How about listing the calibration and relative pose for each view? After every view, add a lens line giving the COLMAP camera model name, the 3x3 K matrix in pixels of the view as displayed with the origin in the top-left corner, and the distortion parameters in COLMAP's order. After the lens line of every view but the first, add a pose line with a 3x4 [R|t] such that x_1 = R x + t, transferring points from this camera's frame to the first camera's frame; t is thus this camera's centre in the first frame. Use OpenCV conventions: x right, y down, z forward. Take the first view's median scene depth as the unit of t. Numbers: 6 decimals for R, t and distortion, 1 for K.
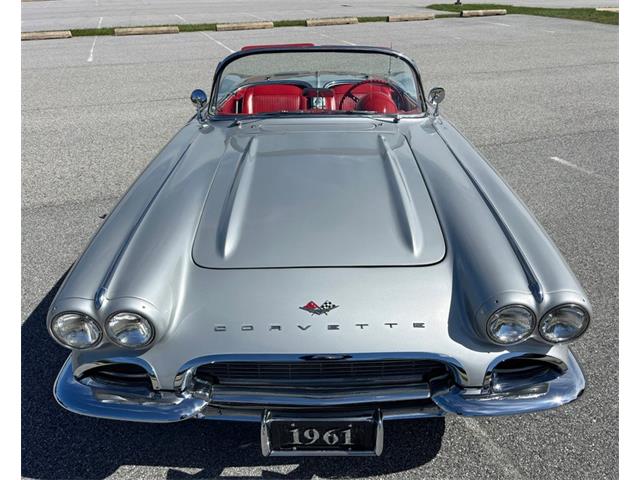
lens RADIAL K [[560.1, 0, 321.2], [0, 560.1, 266.8], [0, 0, 1]] dist [0.004828, -0.004857]
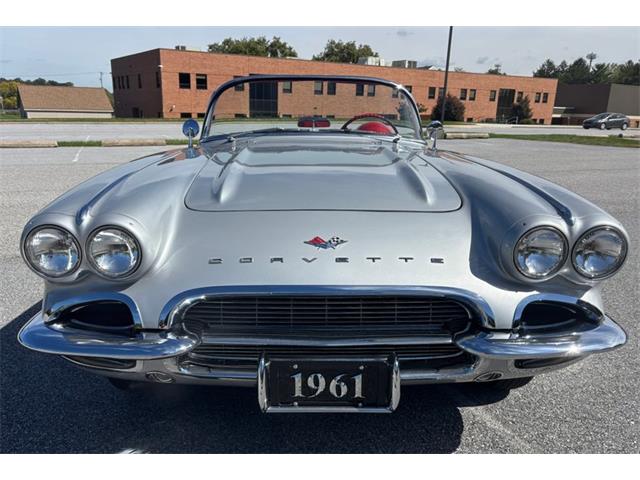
lens RADIAL K [[595.2, 0, 319.3], [0, 595.2, 248.6], [0, 0, 1]] dist [-0.003082, 0.005329]
pose [[0.999767, 0.013380, 0.016913, -0.030207], [-0.010031, 0.982777, -0.184525, 0.261444], [-0.019091, 0.184312, 0.982682, 0.065398]]
